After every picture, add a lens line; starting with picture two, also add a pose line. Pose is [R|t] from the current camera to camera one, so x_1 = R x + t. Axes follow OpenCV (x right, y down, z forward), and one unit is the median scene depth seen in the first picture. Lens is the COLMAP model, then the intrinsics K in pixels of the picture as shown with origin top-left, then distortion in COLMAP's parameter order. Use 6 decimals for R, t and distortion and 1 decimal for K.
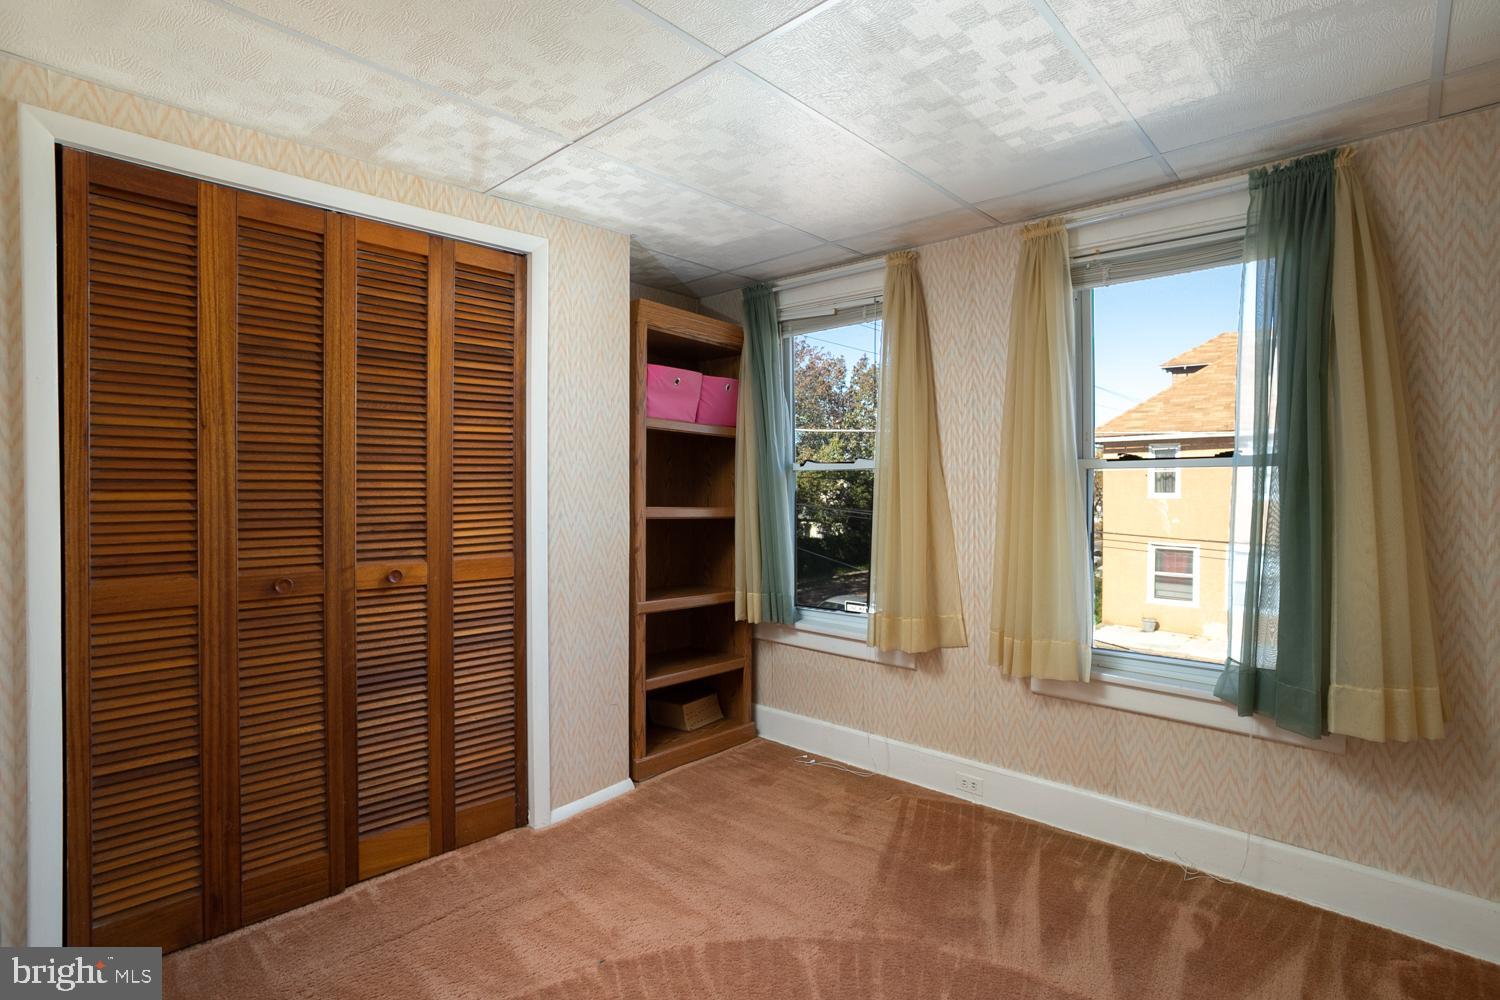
lens RADIAL K [[742.2, 0, 750.0], [0, 742.2, 494.1], [0, 0, 1]] dist [-0.000113, 0.001176]
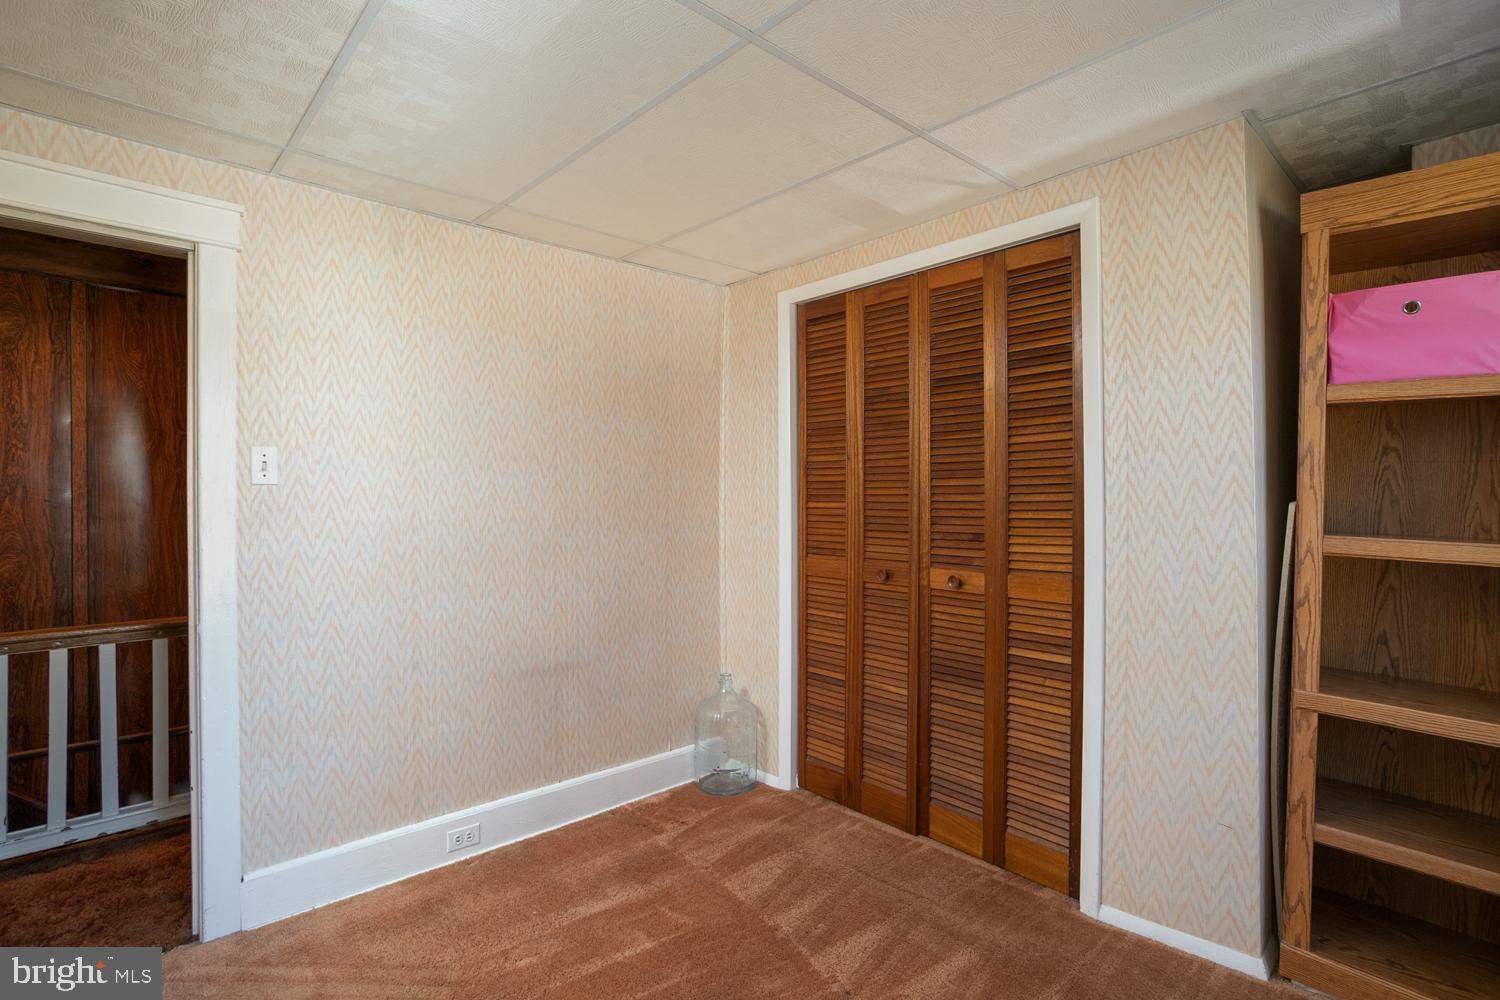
lens RADIAL K [[742.2, 0, 750.0], [0, 742.2, 494.1], [0, 0, 1]] dist [-0.000113, 0.001176]
pose [[-0.052005, 0.003210, -0.998642, 0.612336], [-0.006753, 0.999971, 0.003566, -0.019380], [0.998624, 0.006929, -0.051982, 0.724899]]
